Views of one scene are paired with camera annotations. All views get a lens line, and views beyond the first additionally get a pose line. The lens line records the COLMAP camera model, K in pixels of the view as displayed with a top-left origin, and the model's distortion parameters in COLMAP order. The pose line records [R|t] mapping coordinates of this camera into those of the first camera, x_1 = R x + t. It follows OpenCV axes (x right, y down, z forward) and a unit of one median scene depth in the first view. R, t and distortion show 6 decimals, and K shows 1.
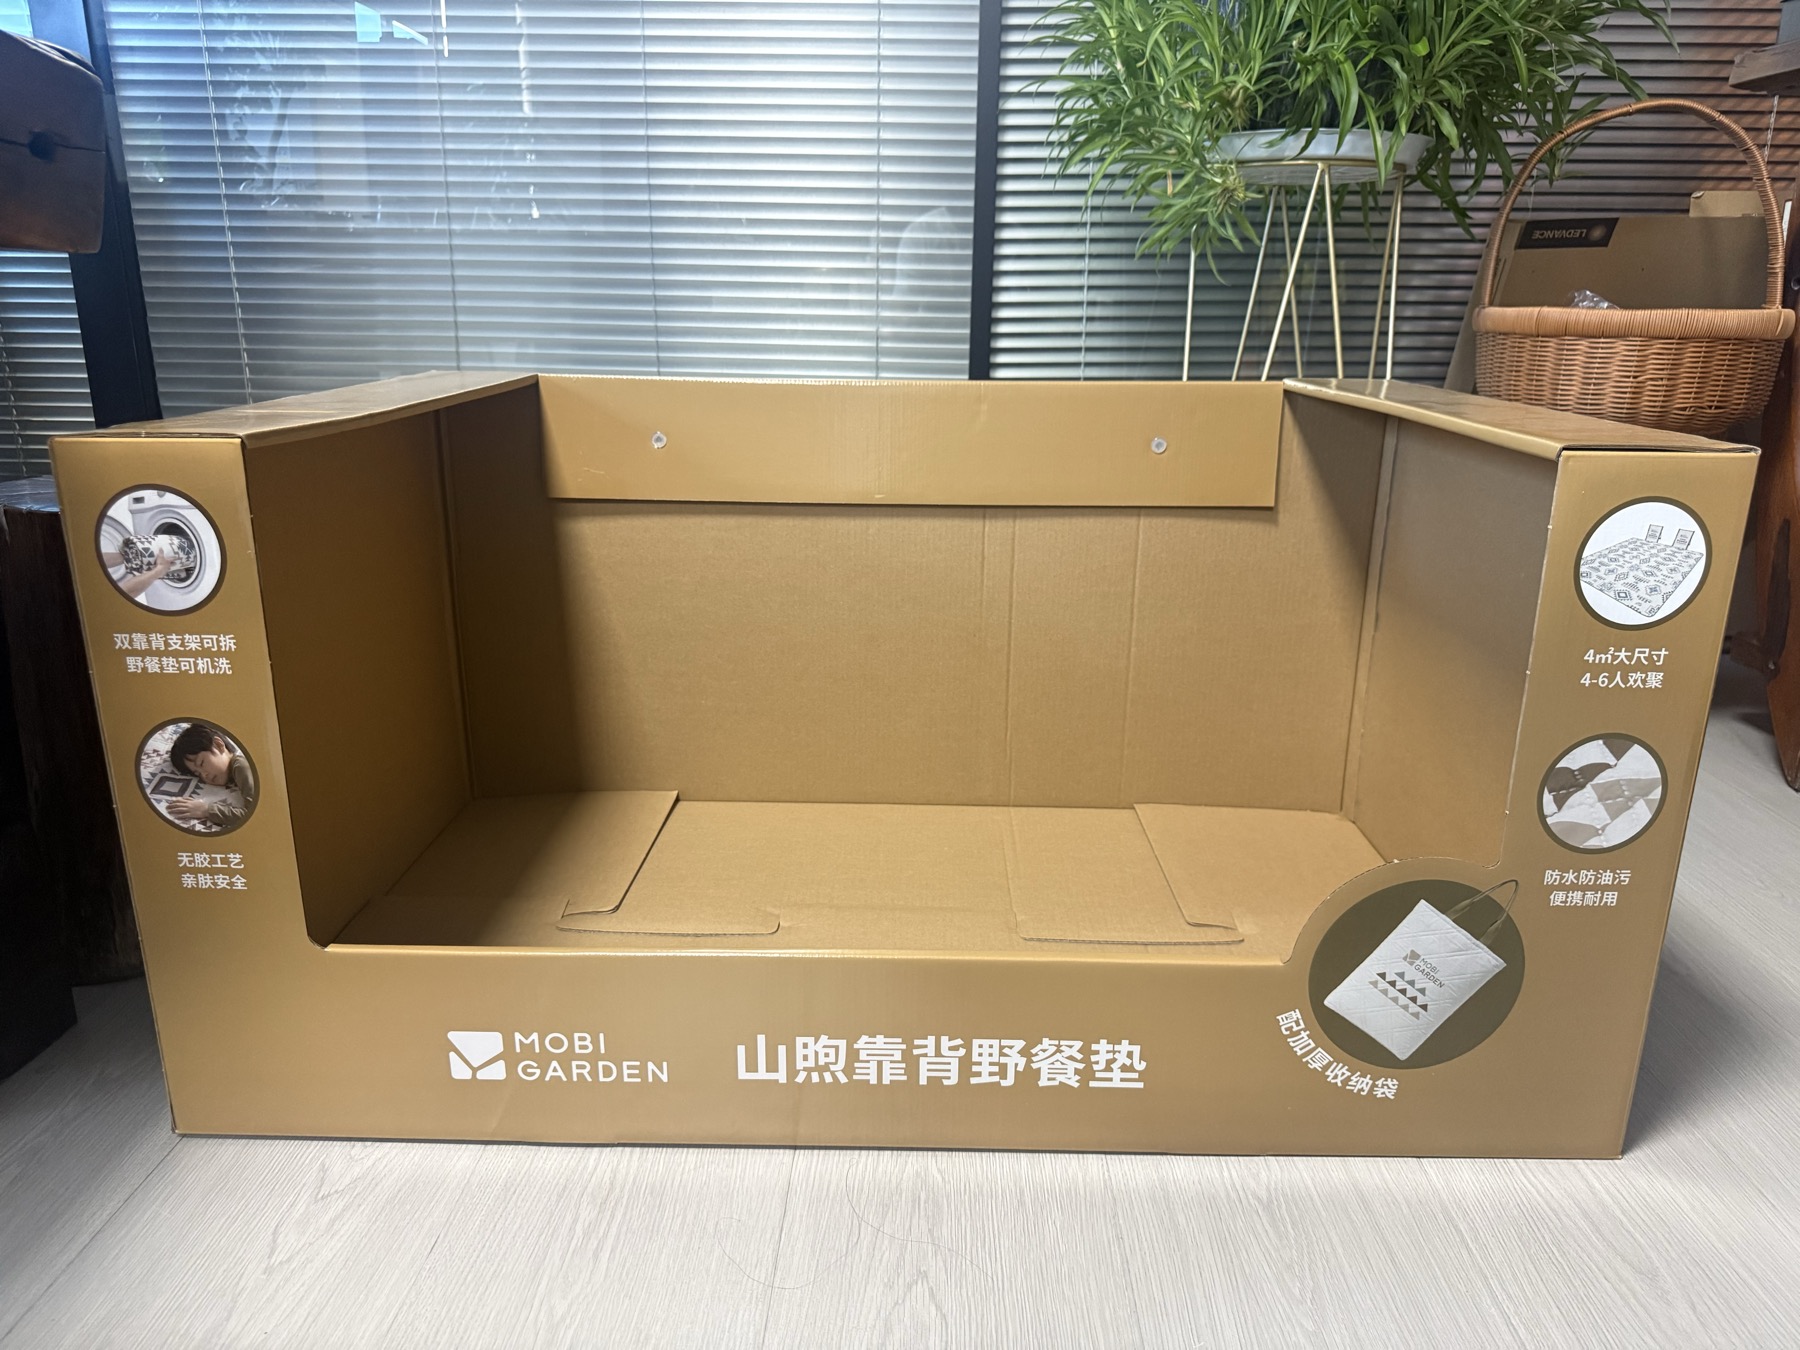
lens RADIAL K [[1325.3, 0, 907.9], [0, 1325.3, 686.4], [0, 0, 1]] dist [0.012198, -0.018674]
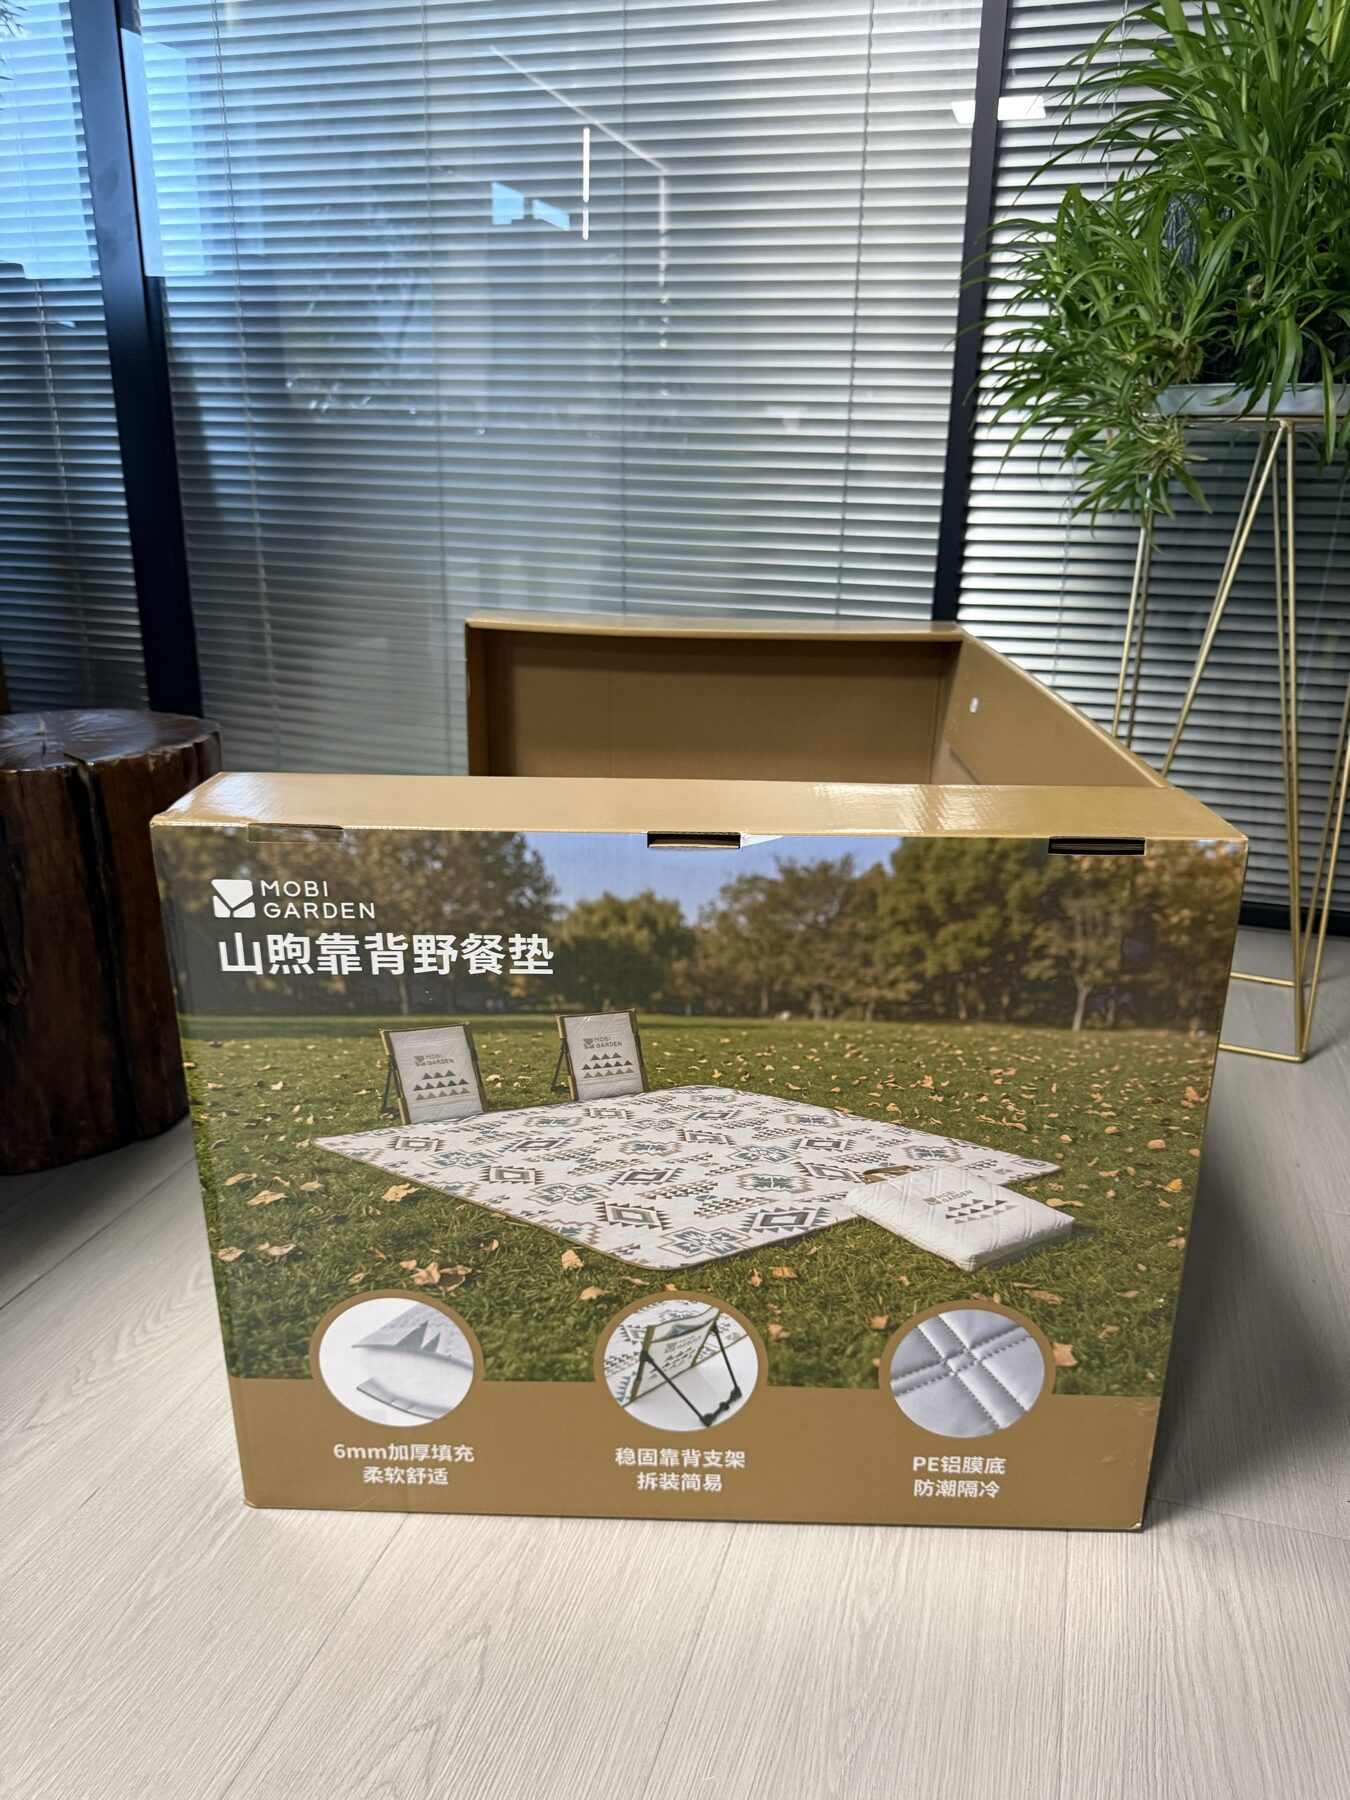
lens RADIAL K [[1325.3, 0, 679.4], [0, 1325.3, 903.5], [0, 0, 1]] dist [0.012198, -0.018674]
pose [[0.961982, 0.097152, -0.255250, 0.211411], [-0.085592, 0.994753, 0.056040, -0.105739], [0.259355, -0.032062, 0.965250, 0.044671]]
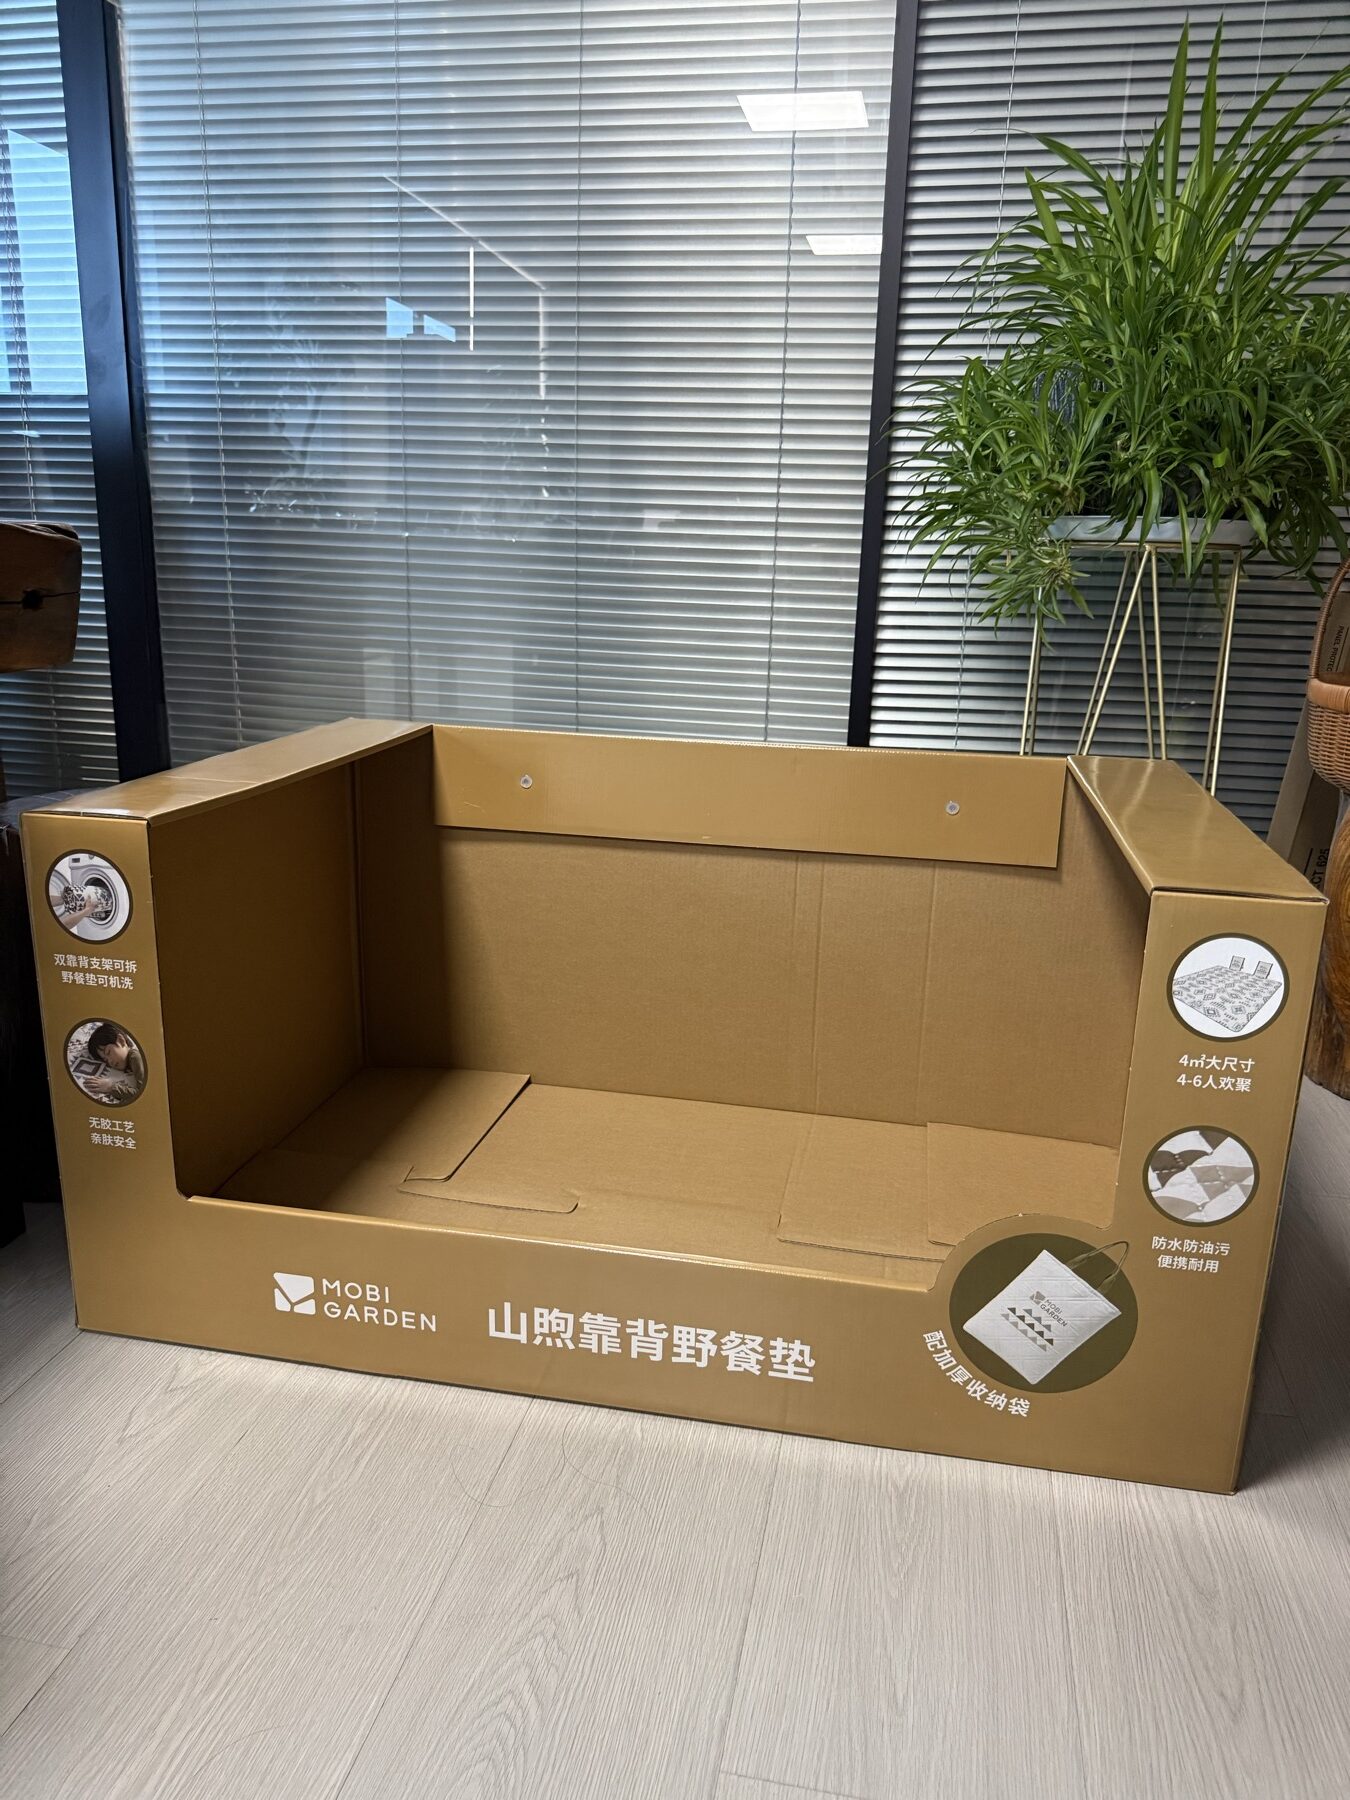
lens RADIAL K [[1325.3, 0, 686.8], [0, 1325.3, 891.7], [0, 0, 1]] dist [0.012198, -0.018674]
pose [[0.985182, 0.061762, -0.160006, 0.151225], [-0.066736, 0.997435, -0.025896, -0.066363], [0.157996, 0.036191, 0.986776, -0.144148]]
